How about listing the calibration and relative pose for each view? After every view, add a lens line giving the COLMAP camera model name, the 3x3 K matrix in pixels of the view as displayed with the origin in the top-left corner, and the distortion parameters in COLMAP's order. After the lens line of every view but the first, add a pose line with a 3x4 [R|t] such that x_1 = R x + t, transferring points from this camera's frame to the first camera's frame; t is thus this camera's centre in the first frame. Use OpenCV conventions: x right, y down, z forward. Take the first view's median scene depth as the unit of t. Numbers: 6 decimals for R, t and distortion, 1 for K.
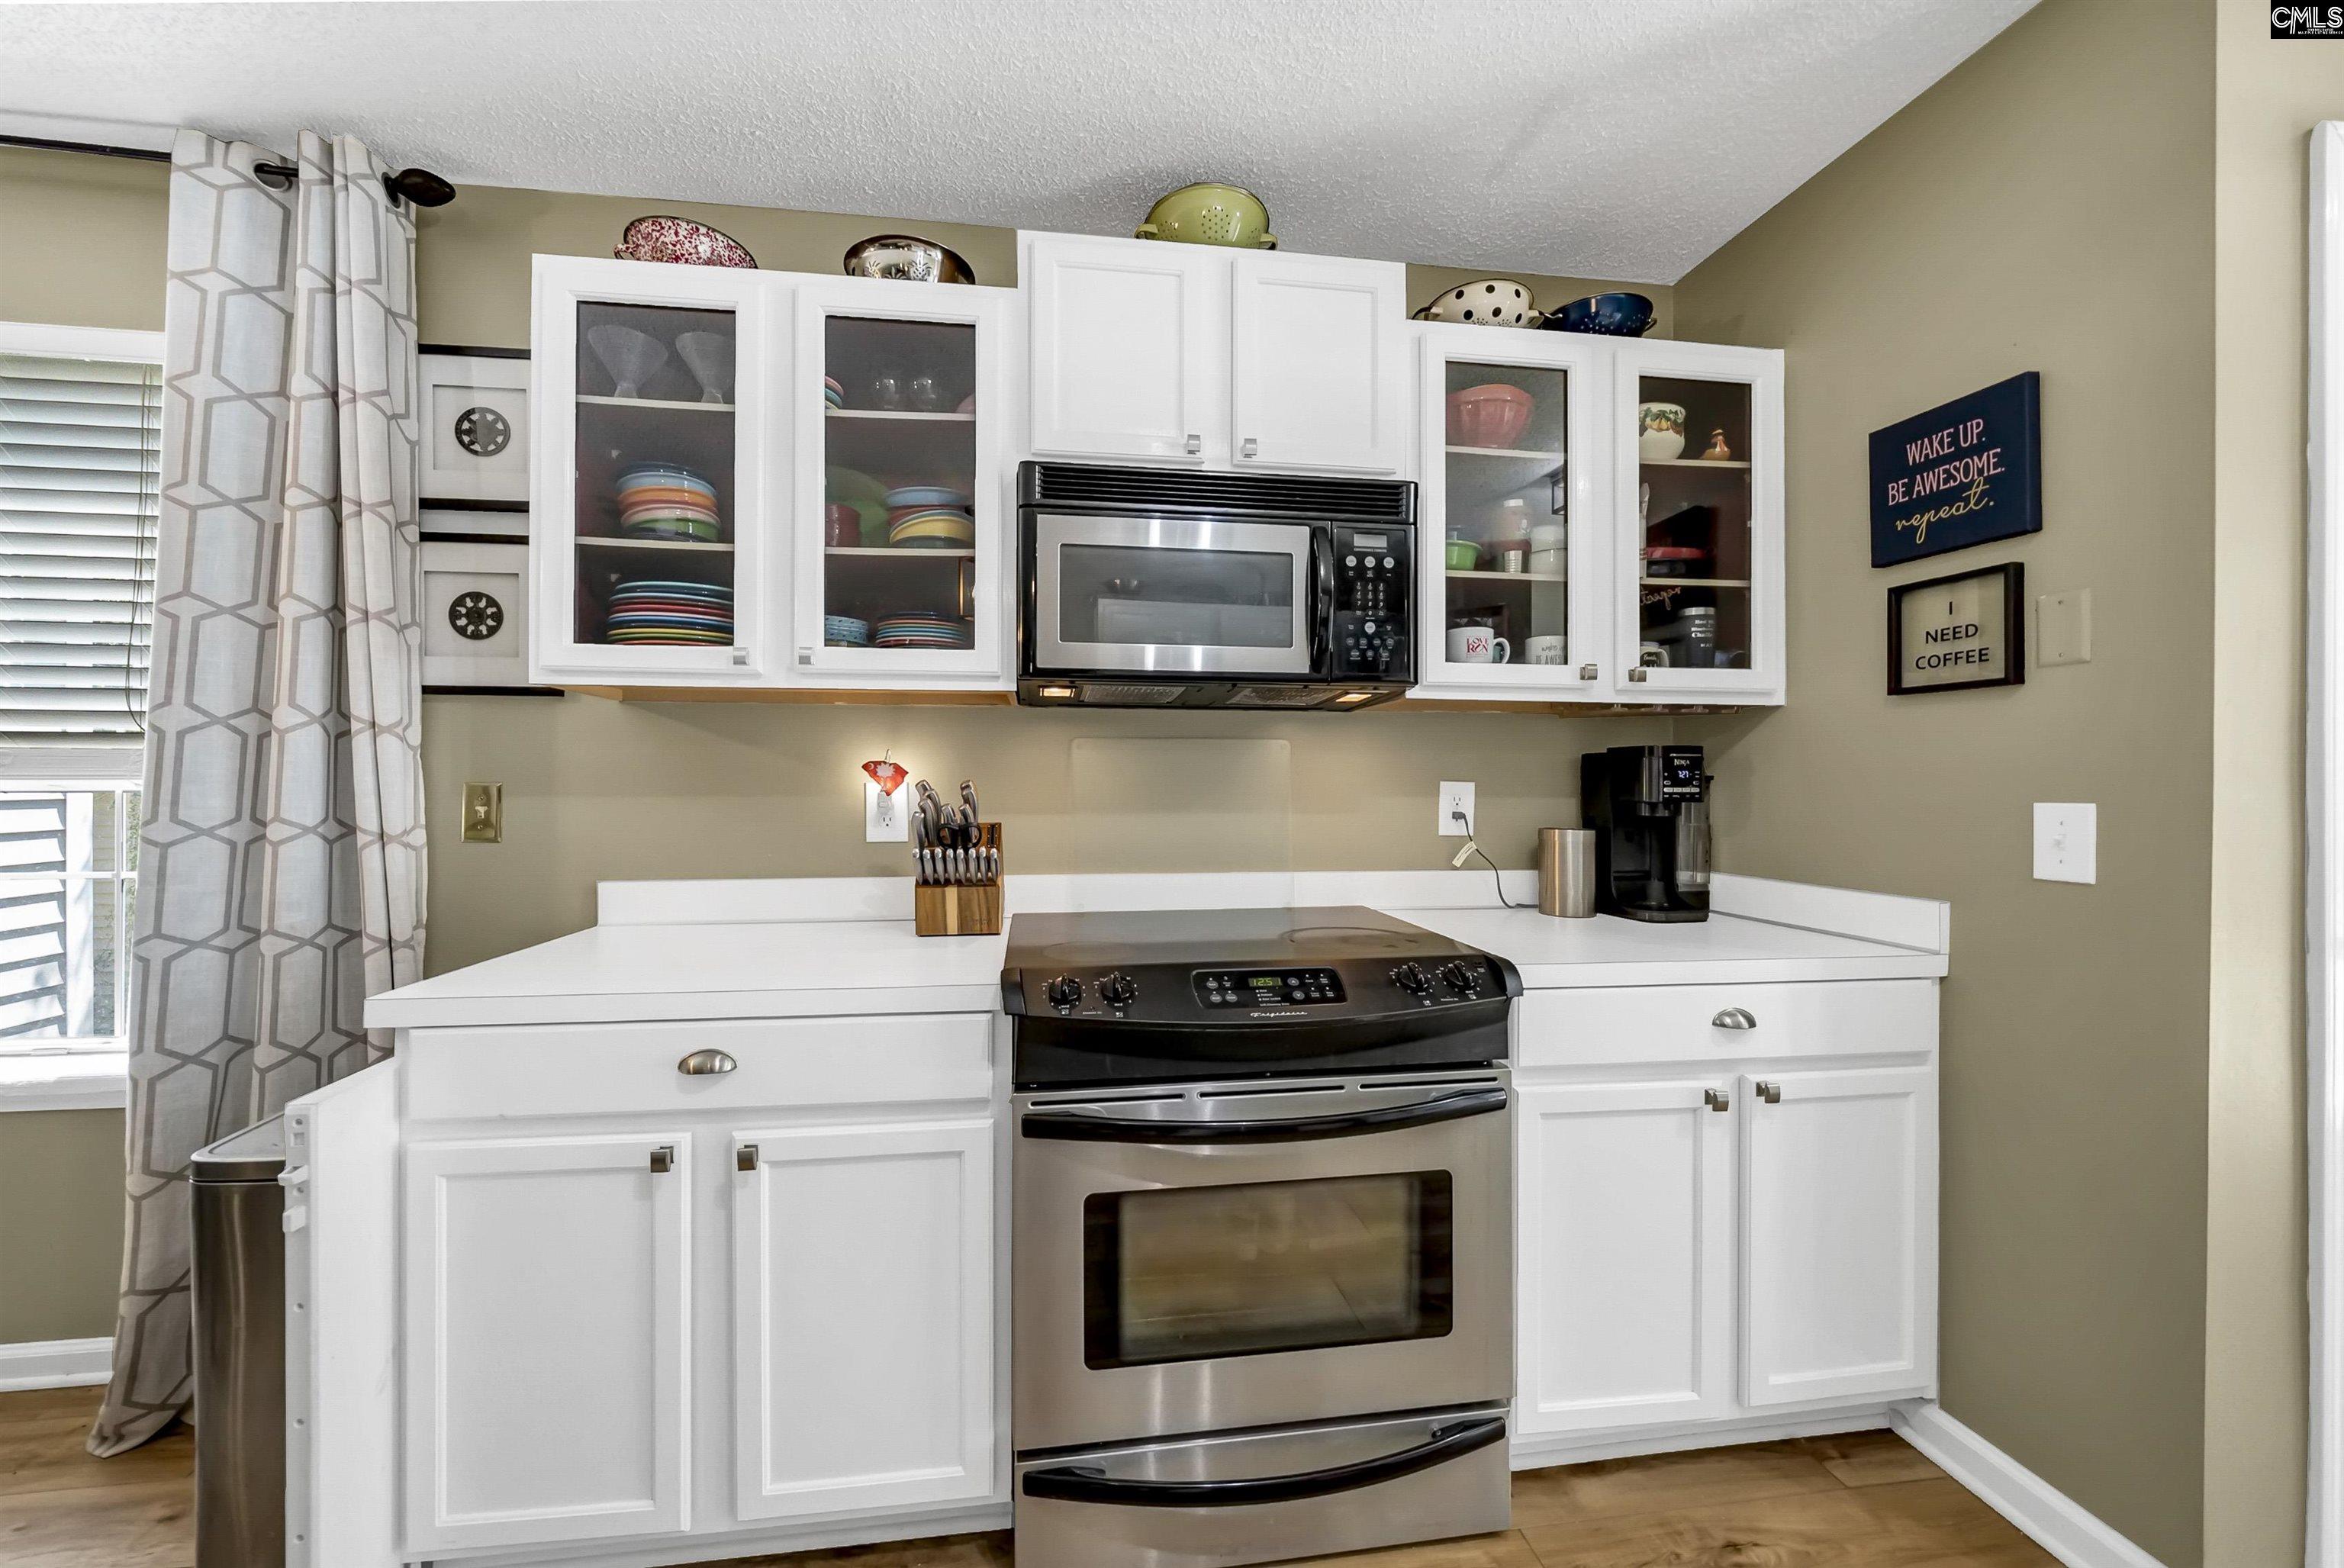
lens RADIAL K [[829.9, 0, 1134.7], [0, 829.9, 783.4], [0, 0, 1]] dist [-0.007750, 0.000993]
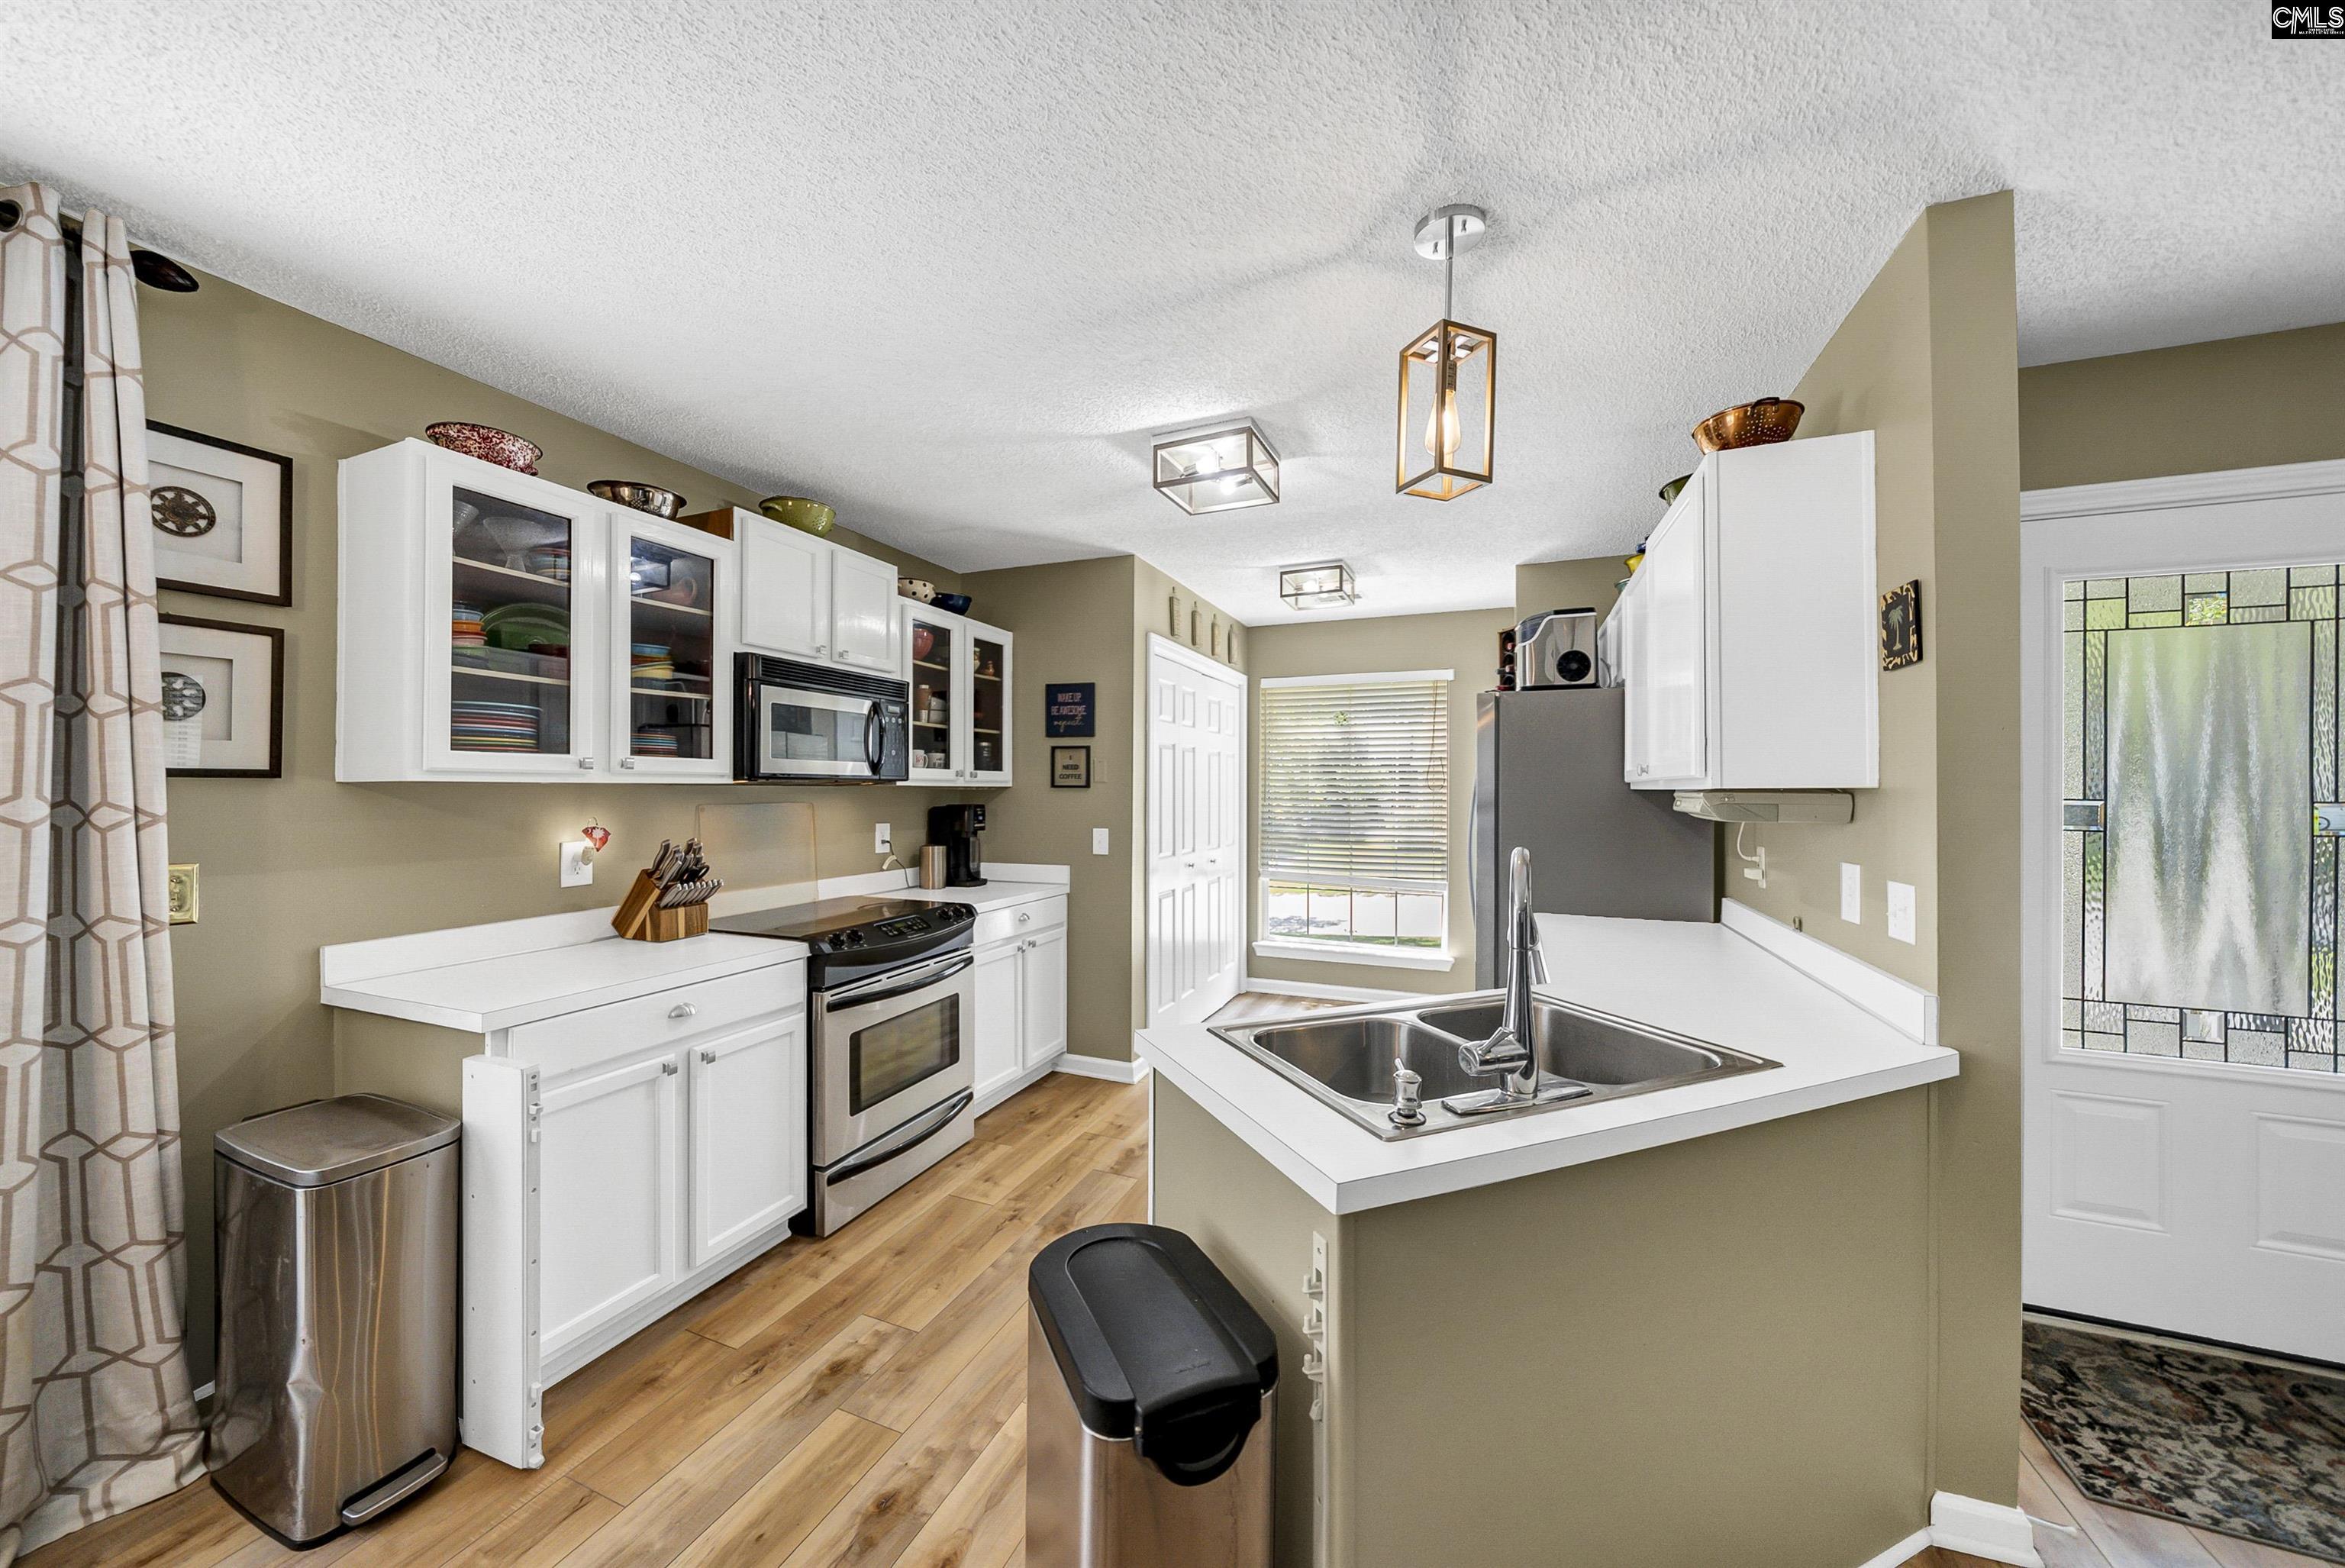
lens RADIAL K [[830.3, 0, 1157.9], [0, 830.3, 784.4], [0, 0, 1]] dist [-0.007750, 0.000993]
pose [[0.491348, 0.005129, 0.870948, -1.165522], [0.000413, 0.999981, -0.006122, -0.098471], [-0.870963, 0.003368, 0.491337, -0.558525]]
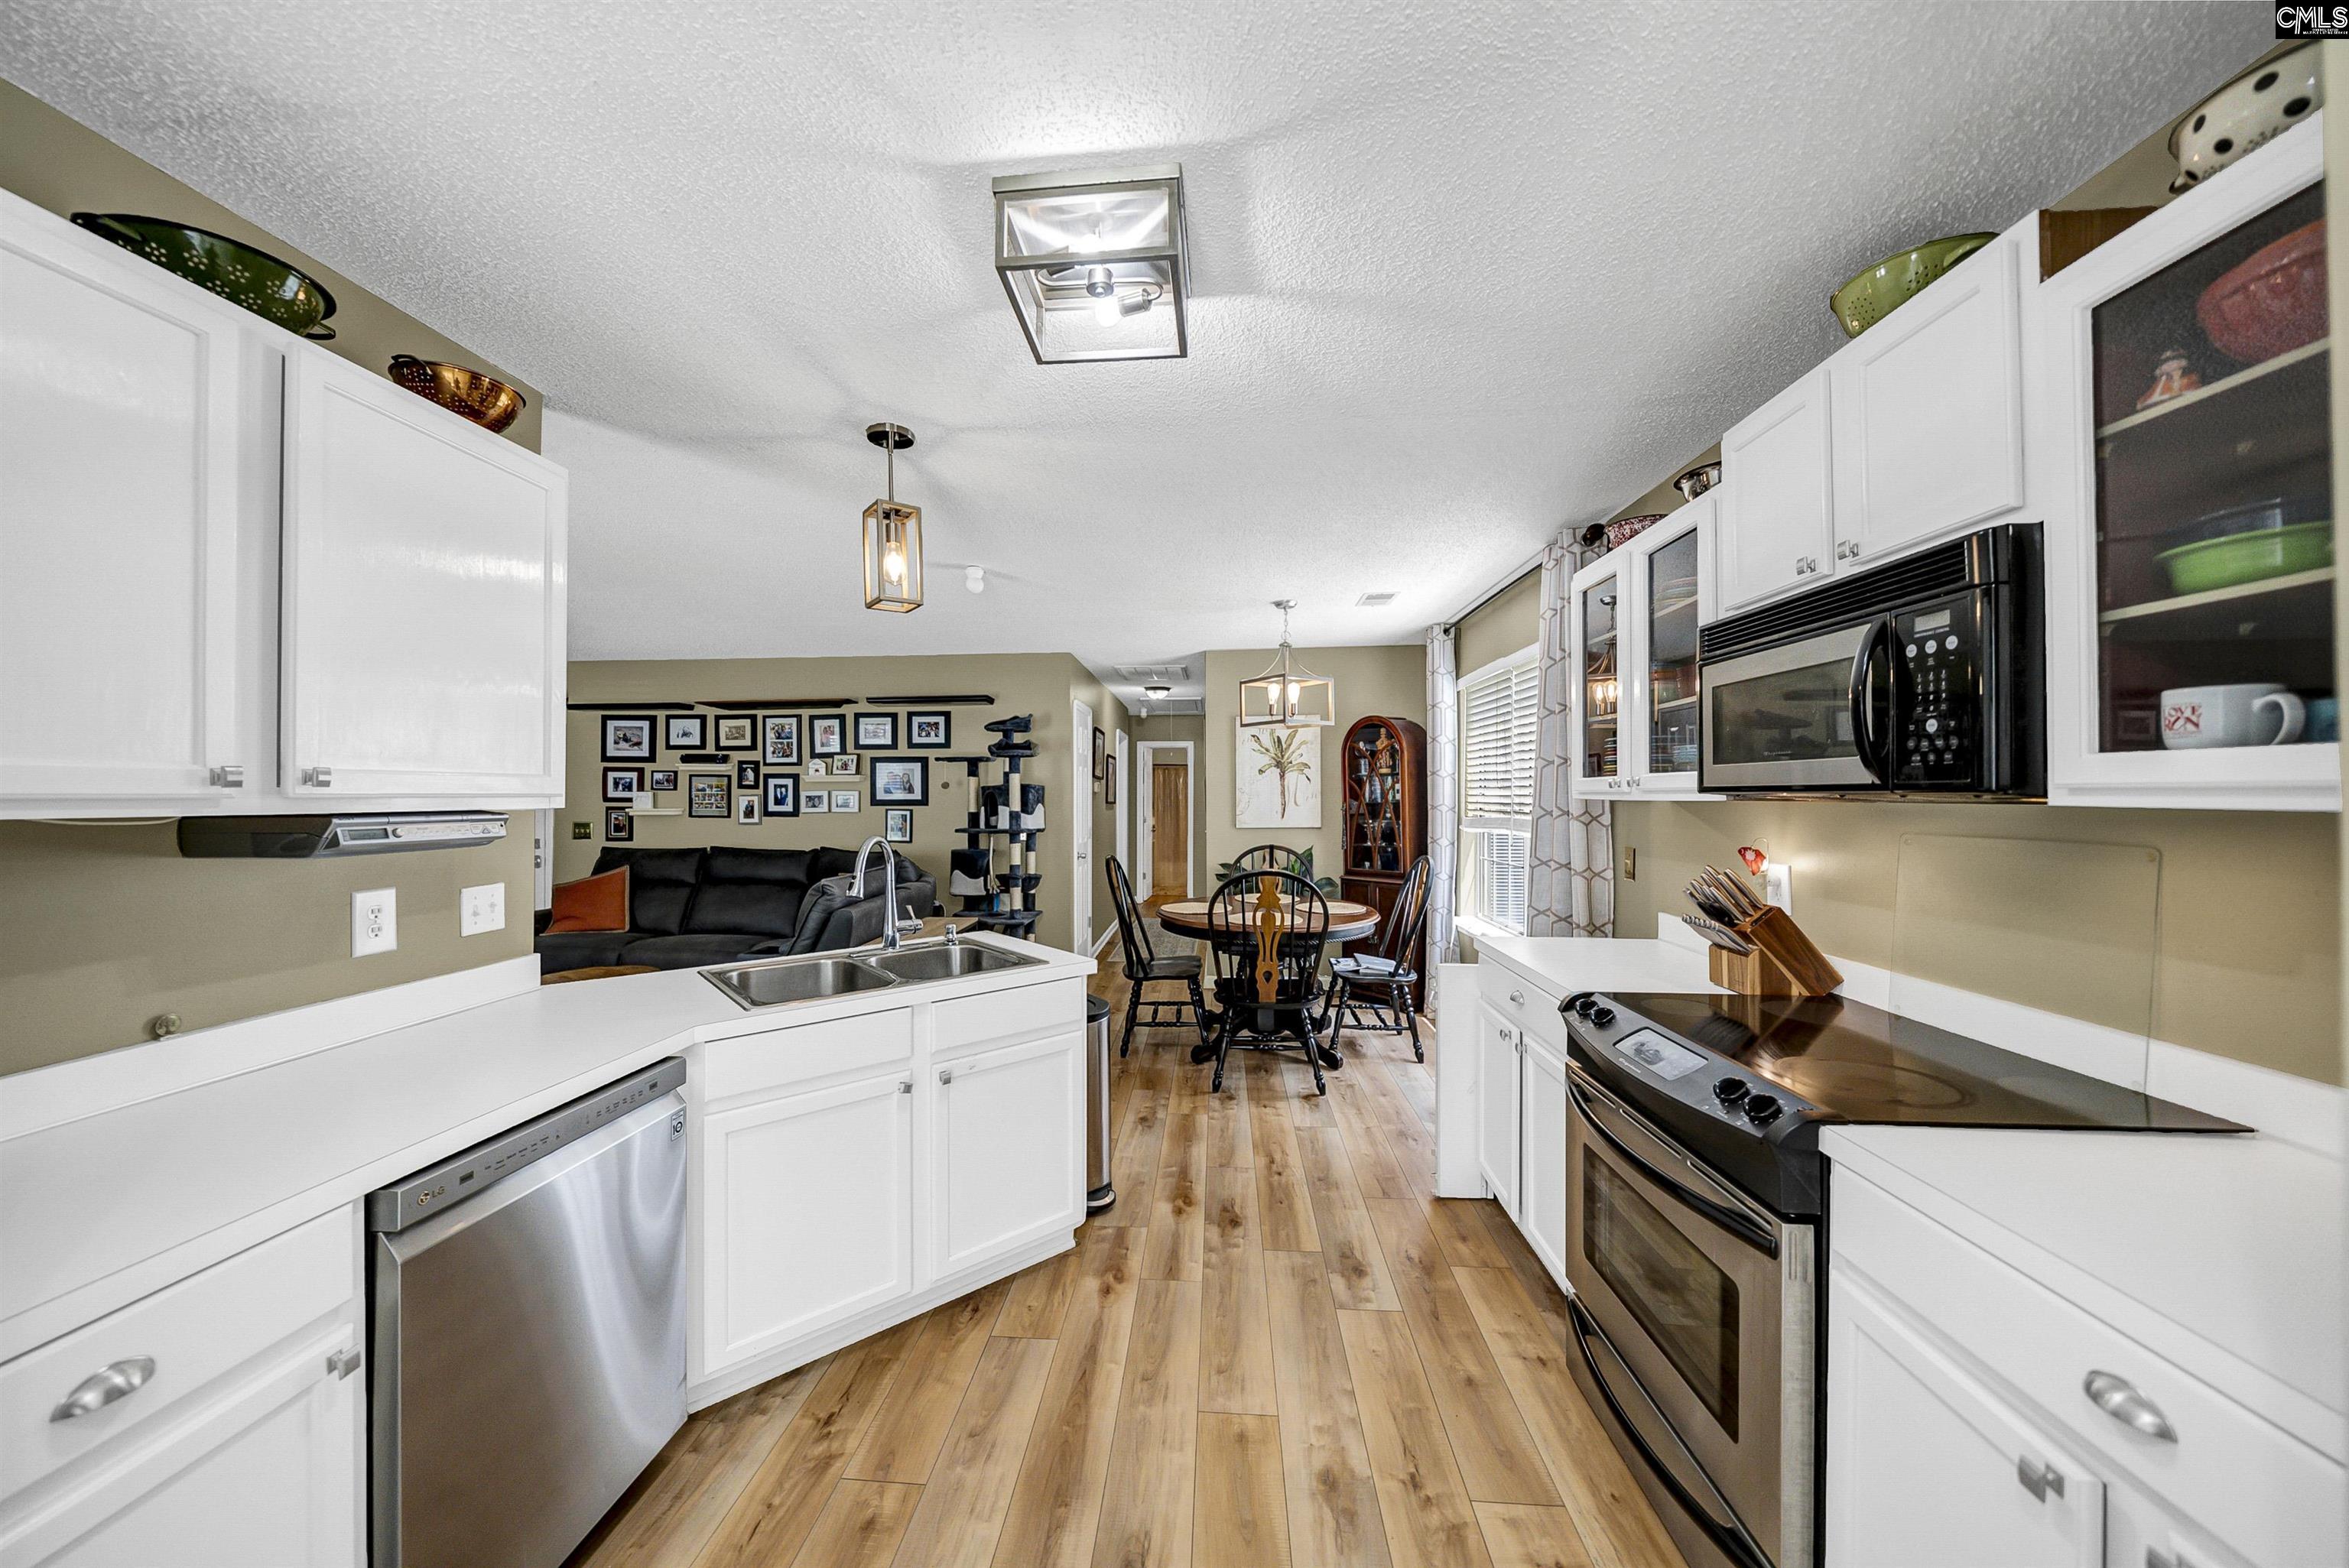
lens RADIAL K [[831.6, 0, 1153.6], [0, 831.6, 793.3], [0, 0, 1]] dist [-0.007750, 0.000993]
pose [[-0.204827, -0.003082, -0.978793, 1.256799], [0.000139, 0.999995, -0.003177, -0.117989], [0.978798, -0.000786, -0.204826, 0.407365]]
